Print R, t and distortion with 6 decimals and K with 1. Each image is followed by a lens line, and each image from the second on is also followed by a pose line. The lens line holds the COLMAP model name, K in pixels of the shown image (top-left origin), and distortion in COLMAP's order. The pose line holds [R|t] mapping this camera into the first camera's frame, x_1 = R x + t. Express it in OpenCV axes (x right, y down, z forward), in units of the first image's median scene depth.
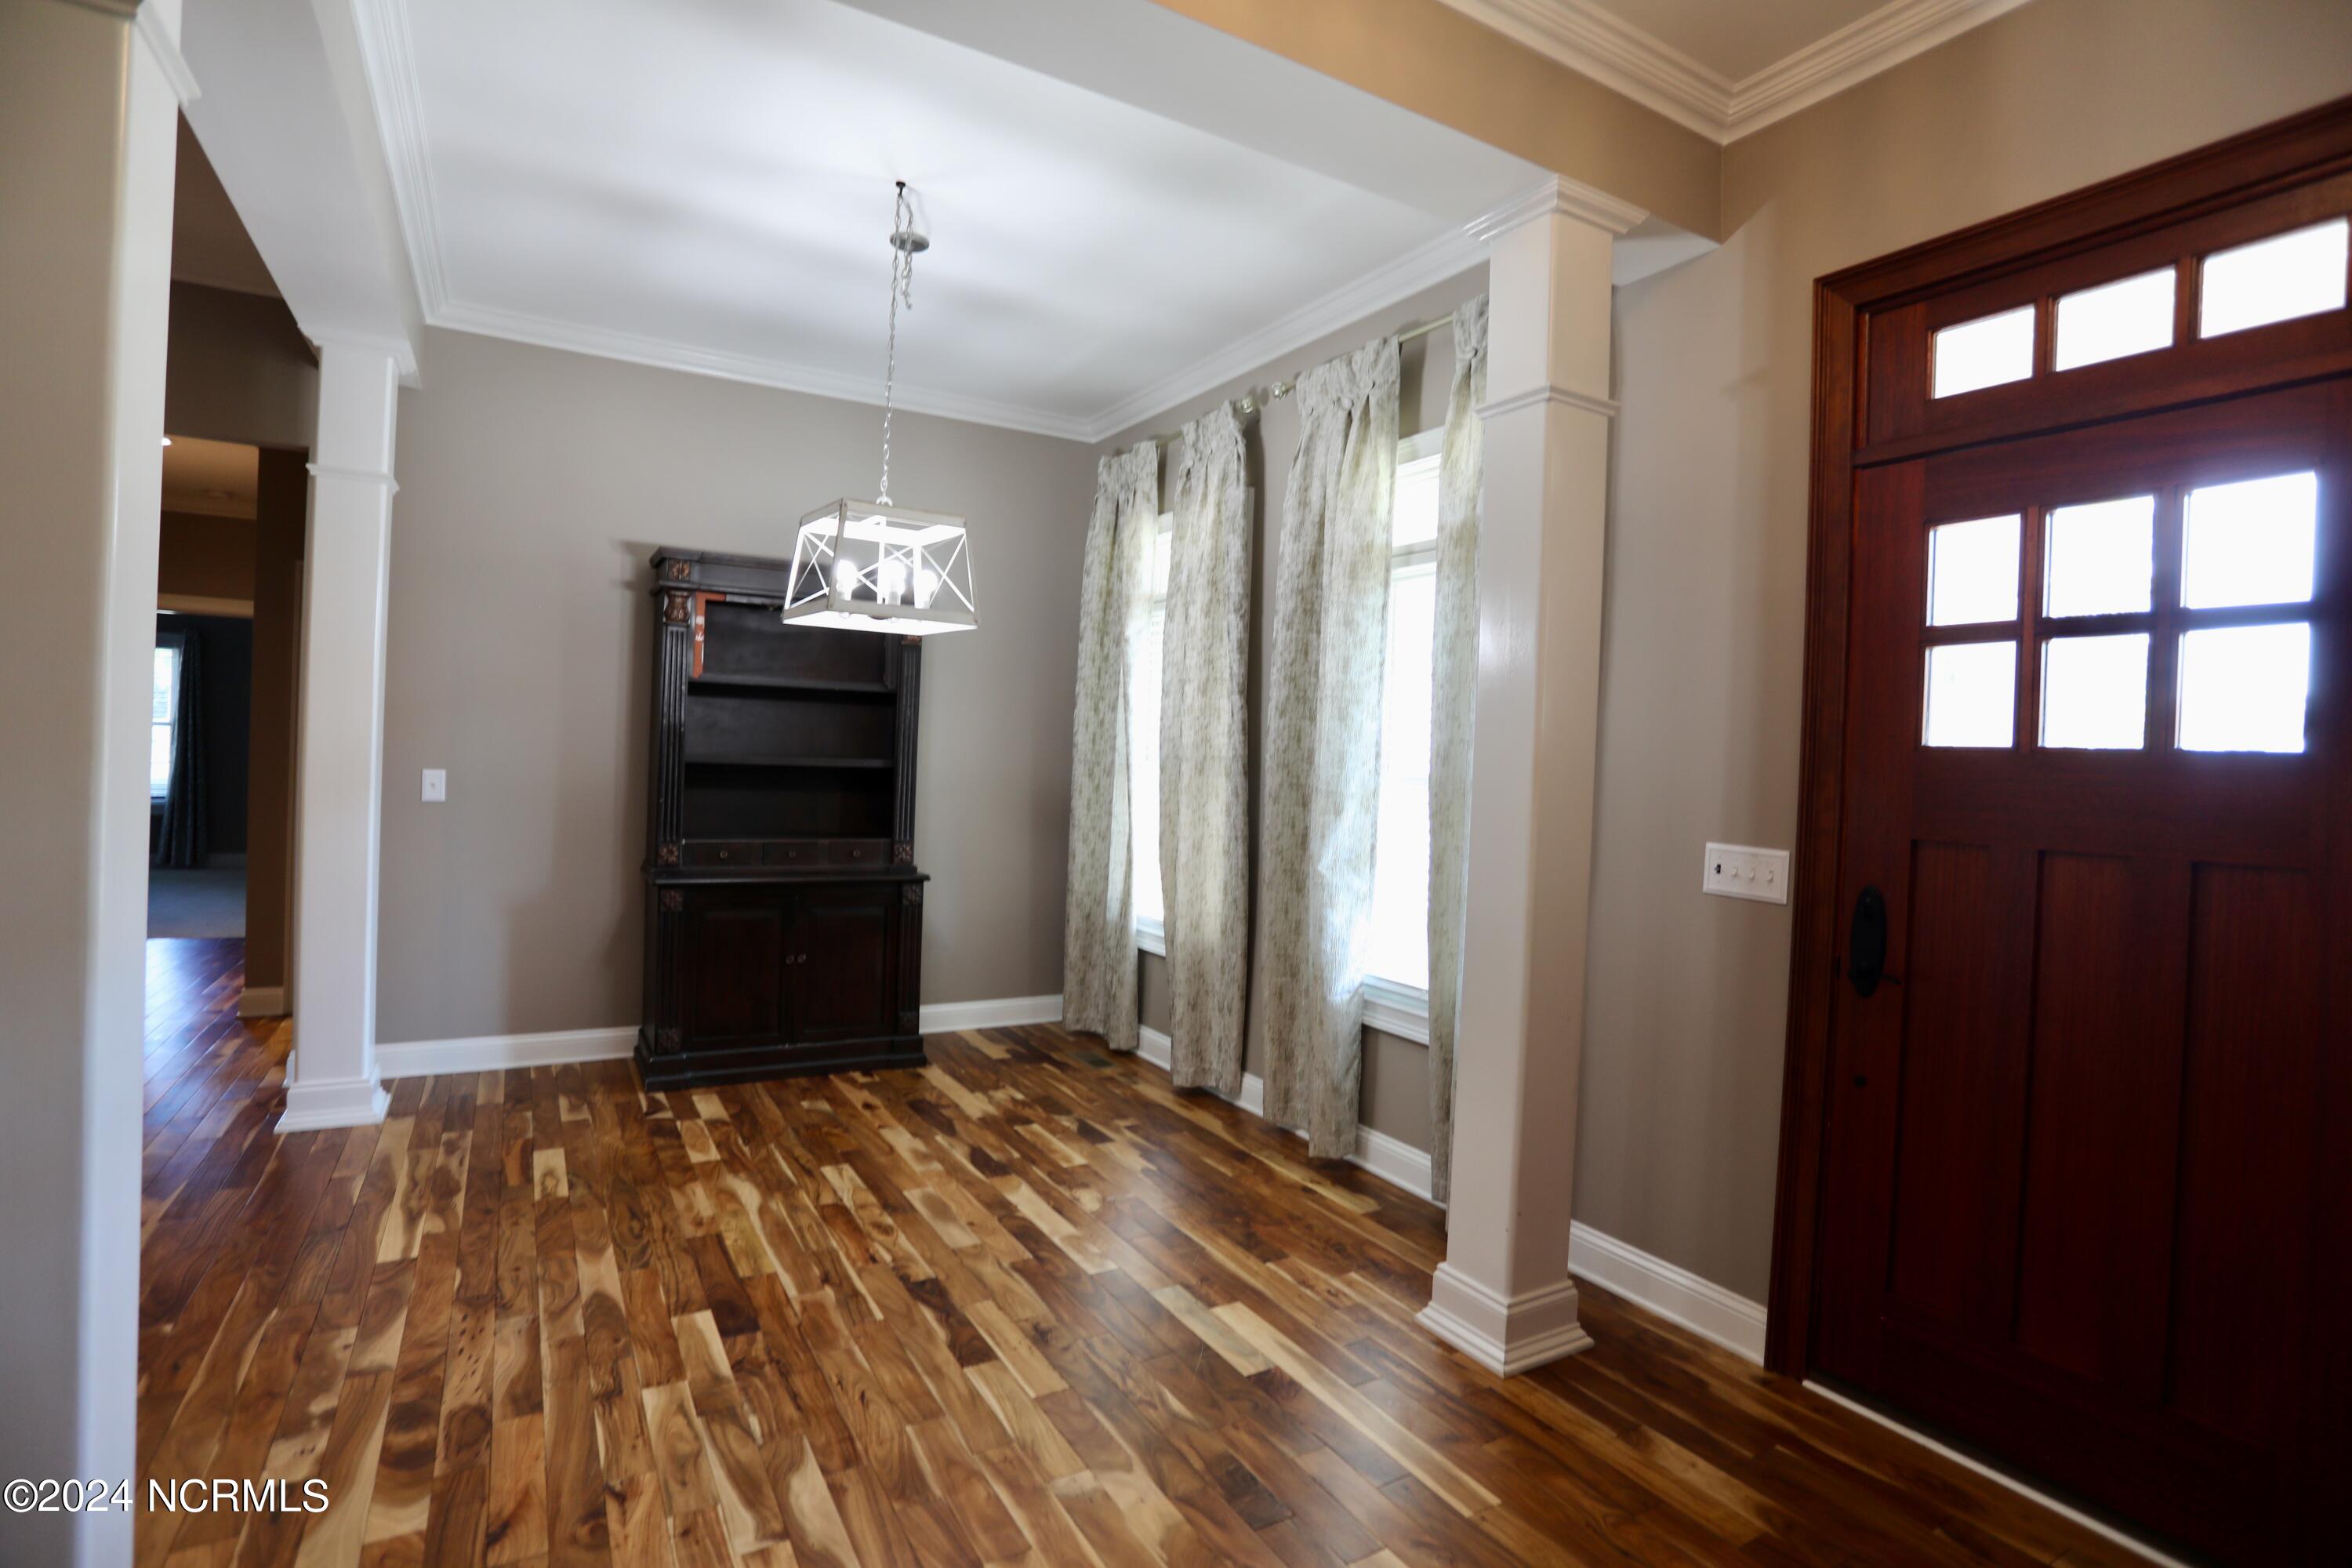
lens RADIAL K [[1143.1, 0, 1180.9], [0, 1143.1, 770.9], [0, 0, 1]] dist [-0.073826, 0.031511]
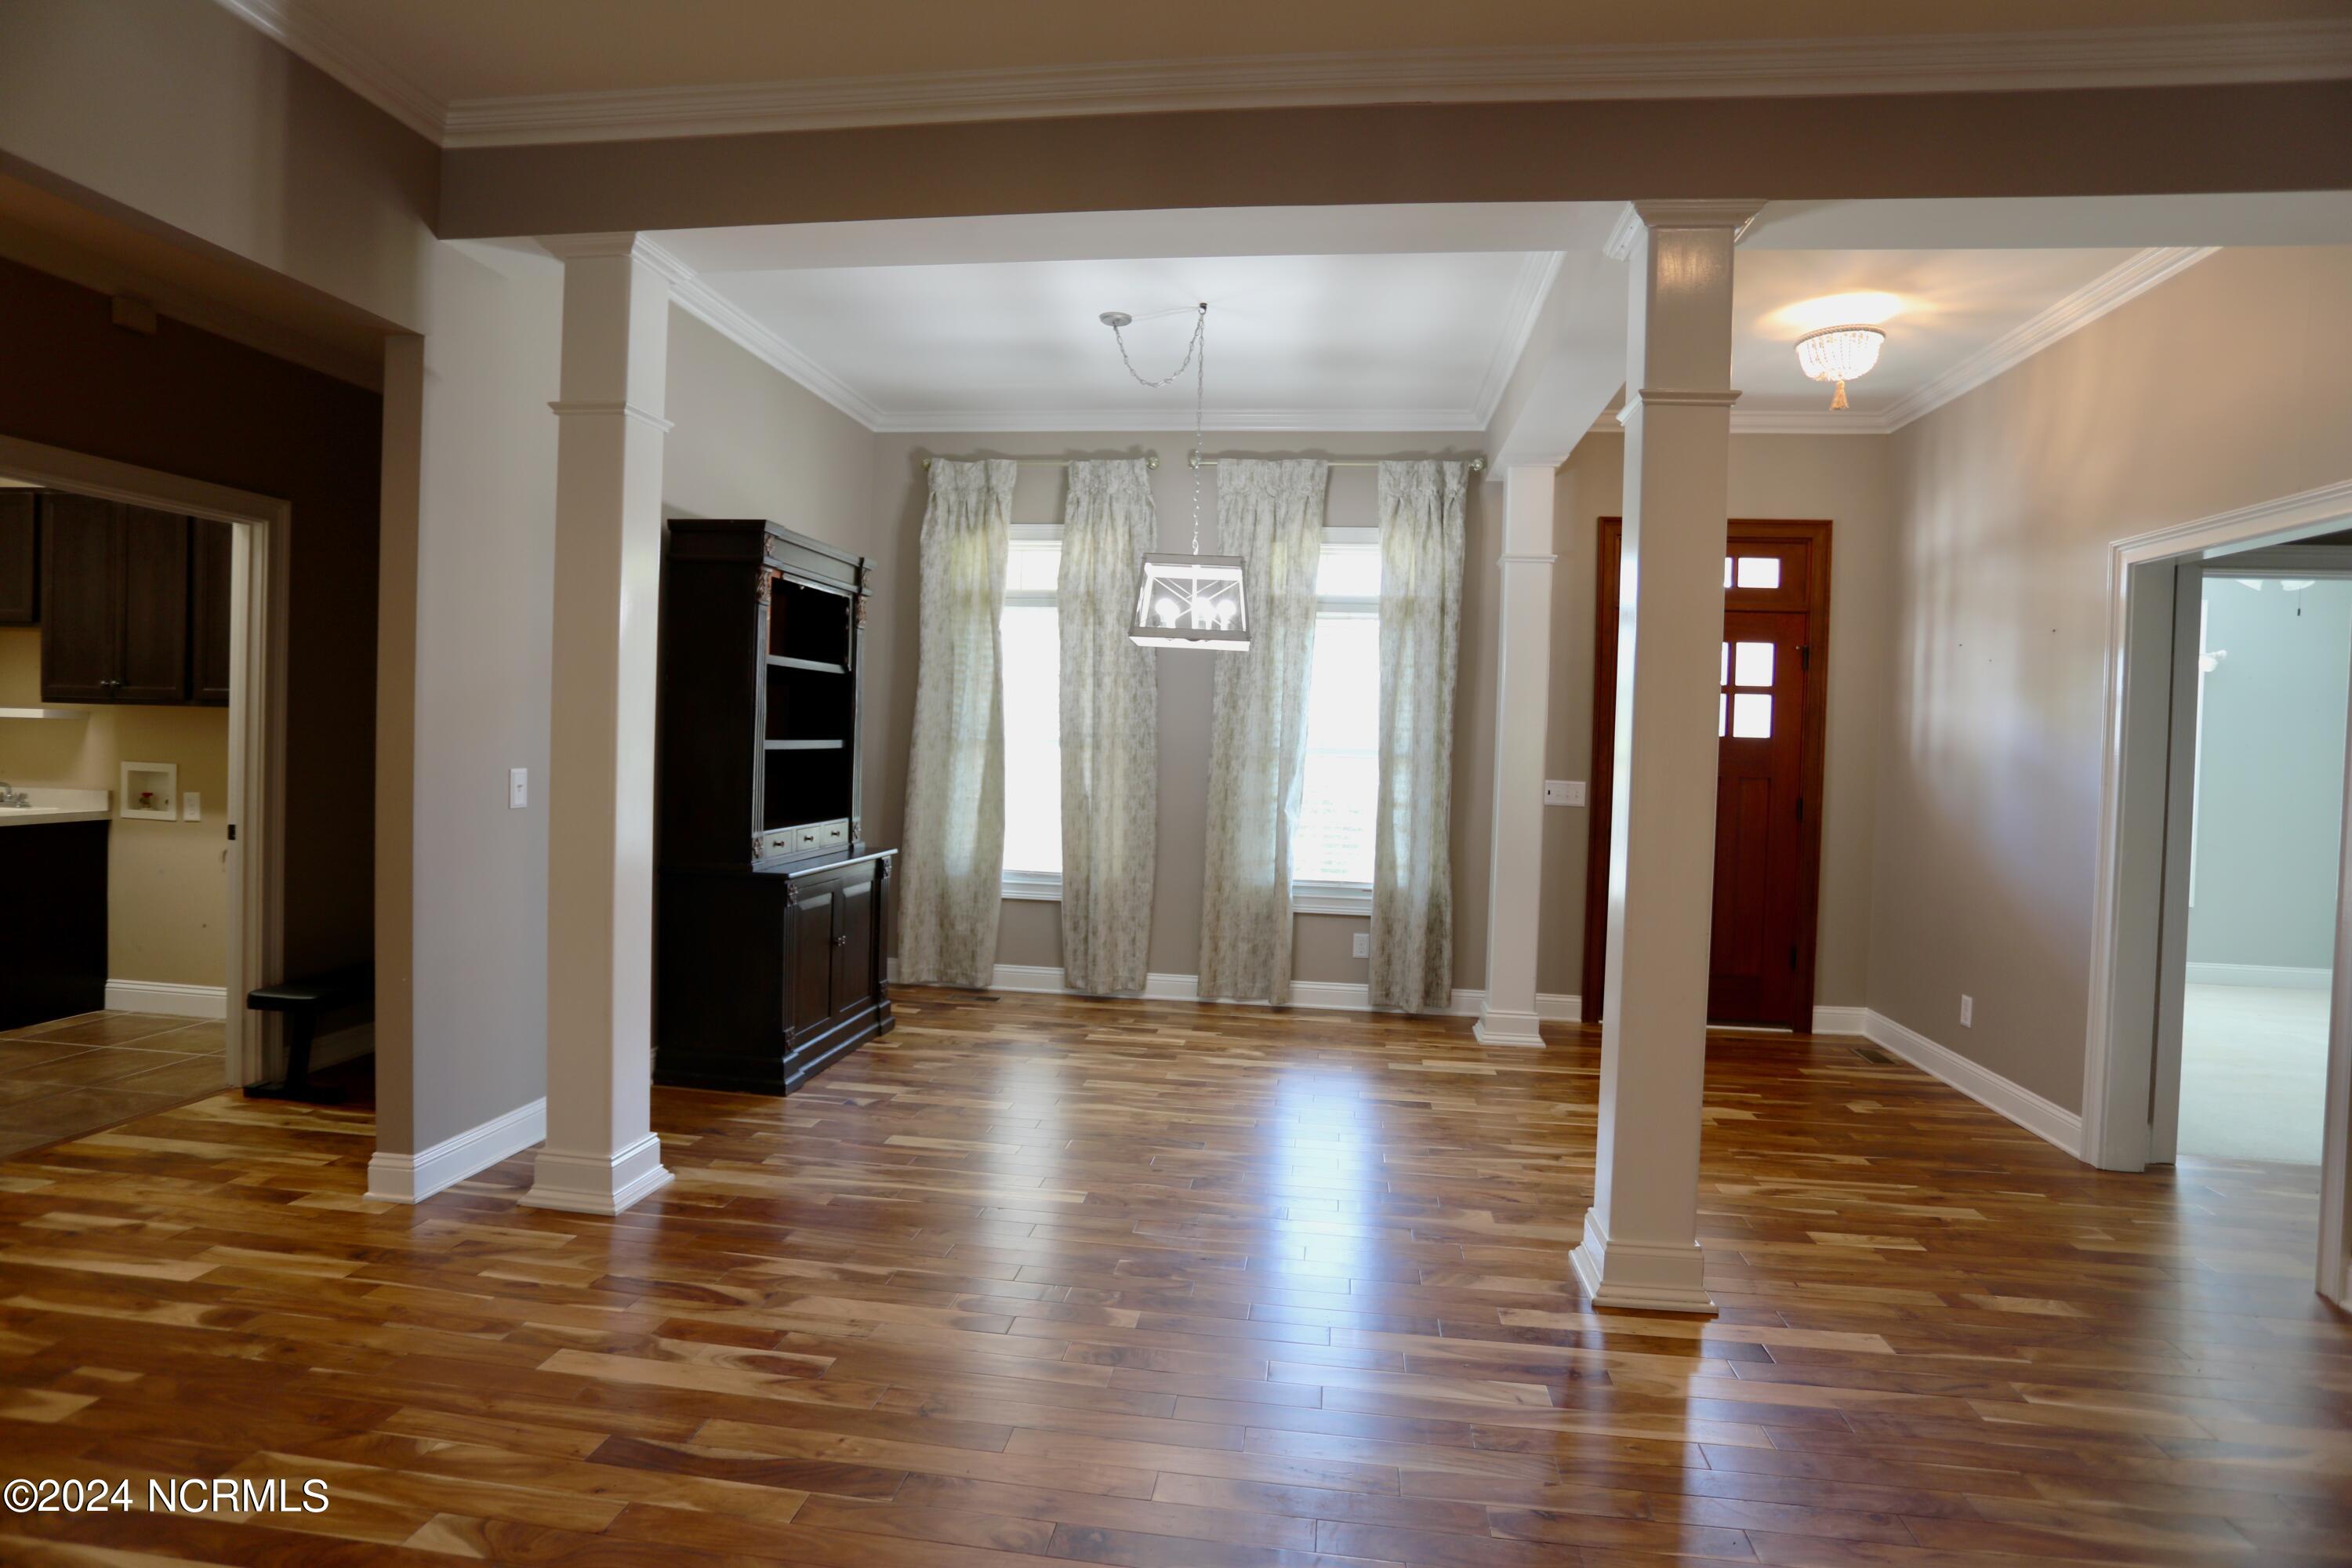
lens RADIAL K [[1233.5, 0, 1173.7], [0, 1233.5, 767.9], [0, 0, 1]] dist [-0.066622, 0.032691]
pose [[0.618316, -0.037906, 0.785015, -1.191645], [0.004407, 0.998988, 0.044767, -0.041989], [-0.785918, -0.024221, 0.617857, 0.113120]]
